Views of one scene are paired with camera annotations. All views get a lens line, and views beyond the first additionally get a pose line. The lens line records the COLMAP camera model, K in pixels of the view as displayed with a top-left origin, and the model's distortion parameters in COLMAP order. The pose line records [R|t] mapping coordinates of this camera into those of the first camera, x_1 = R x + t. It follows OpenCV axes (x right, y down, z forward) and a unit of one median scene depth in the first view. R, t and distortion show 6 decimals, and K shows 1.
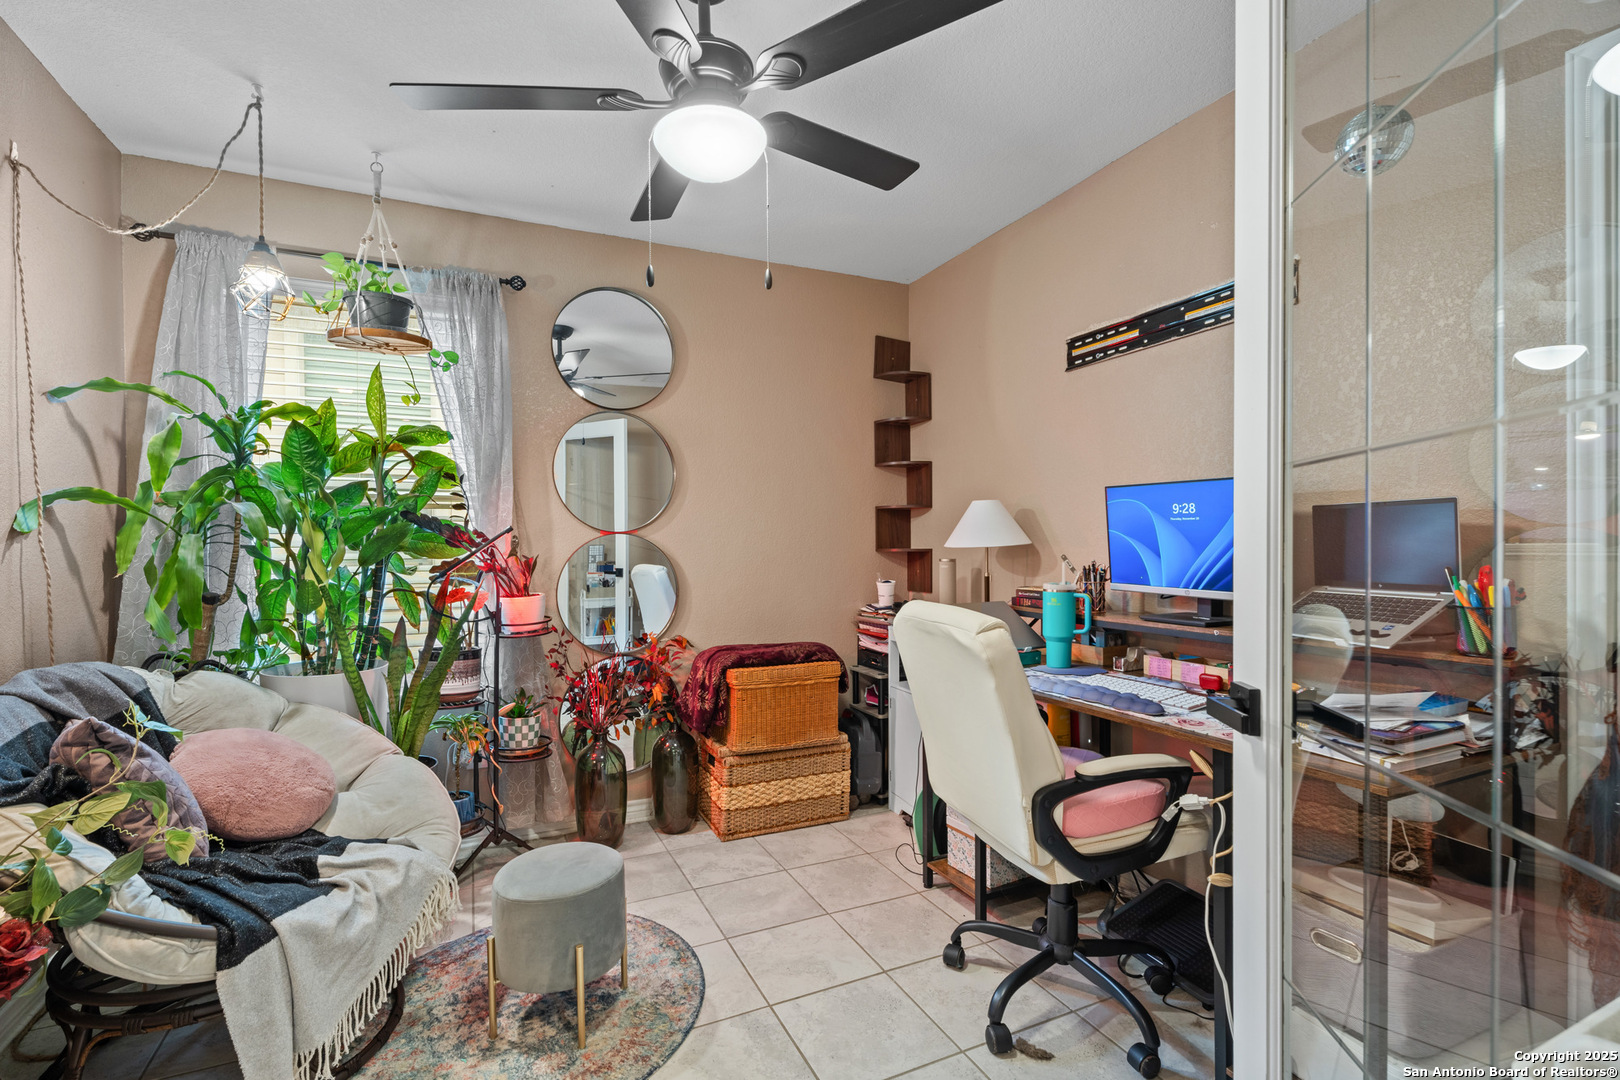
lens RADIAL K [[714.0, 0, 810.0], [0, 714.0, 540.0], [0, 0, 1]] dist [-0.000745, 0.000082]
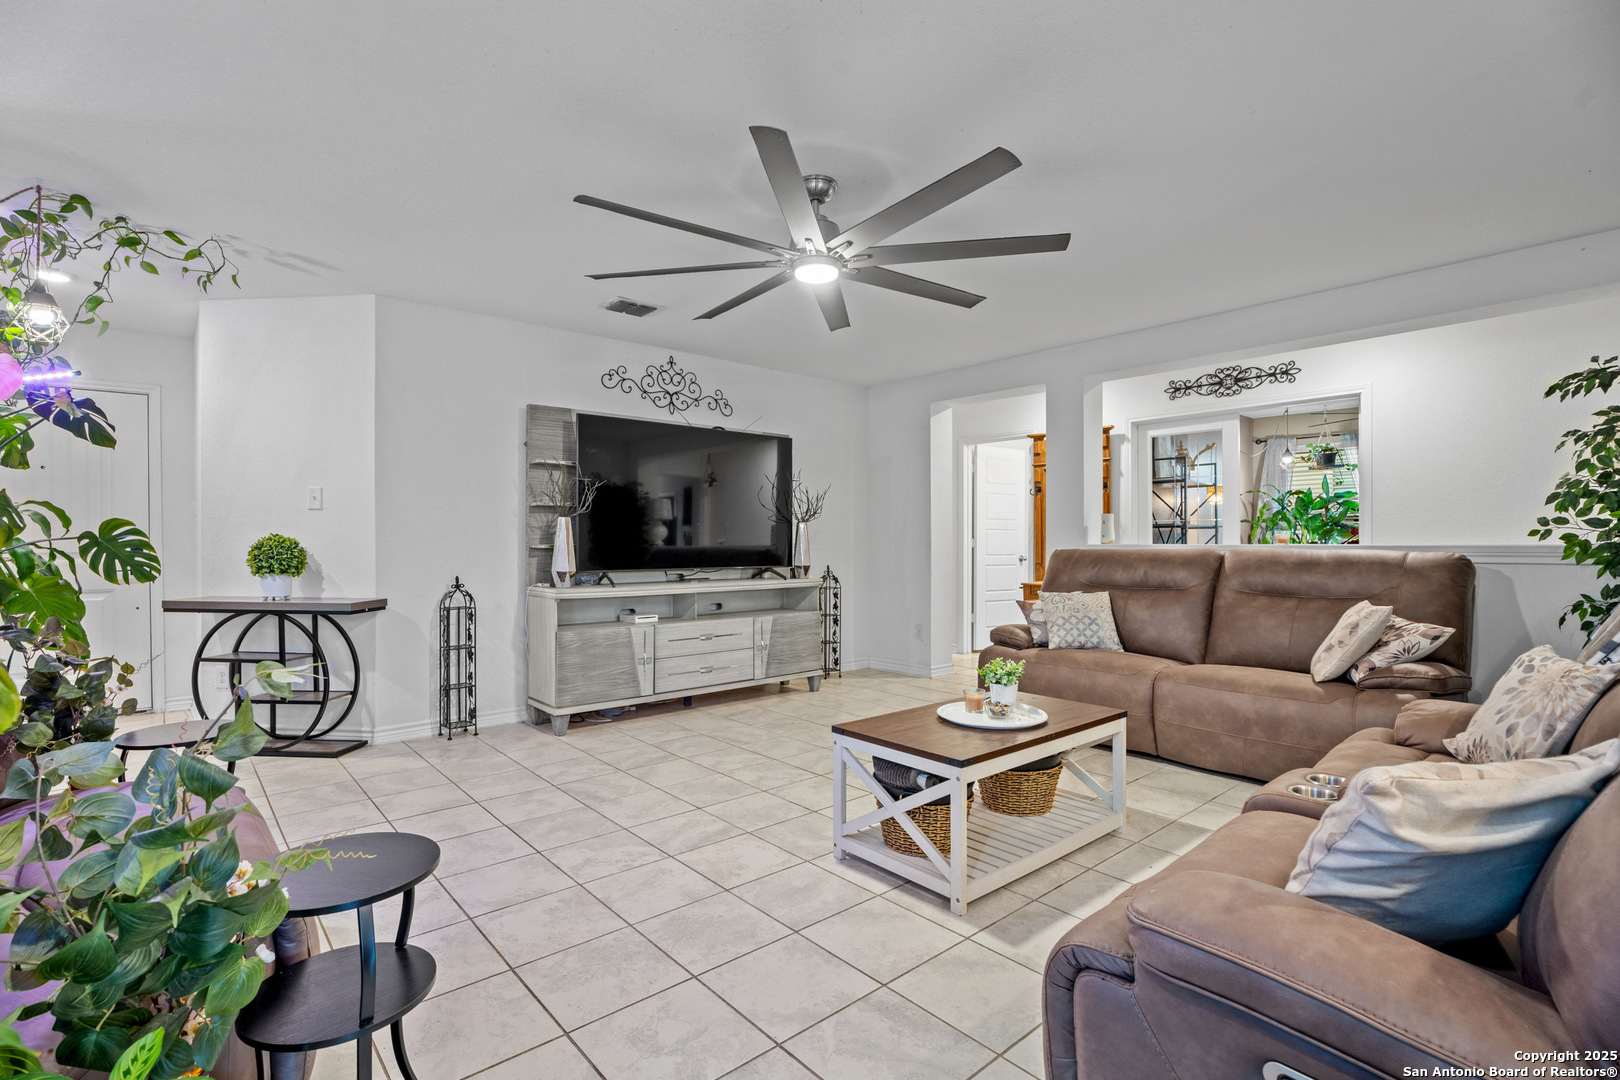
lens RADIAL K [[755.9, 0, 810.0], [0, 755.9, 540.0], [0, 0, 1]] dist [-0.002060, -0.000047]
pose [[0.289065, 0.003385, -0.957303, 1.848415], [-0.005001, 0.999985, 0.002026, 0.036181], [0.957296, 0.004202, 0.289078, -2.033175]]
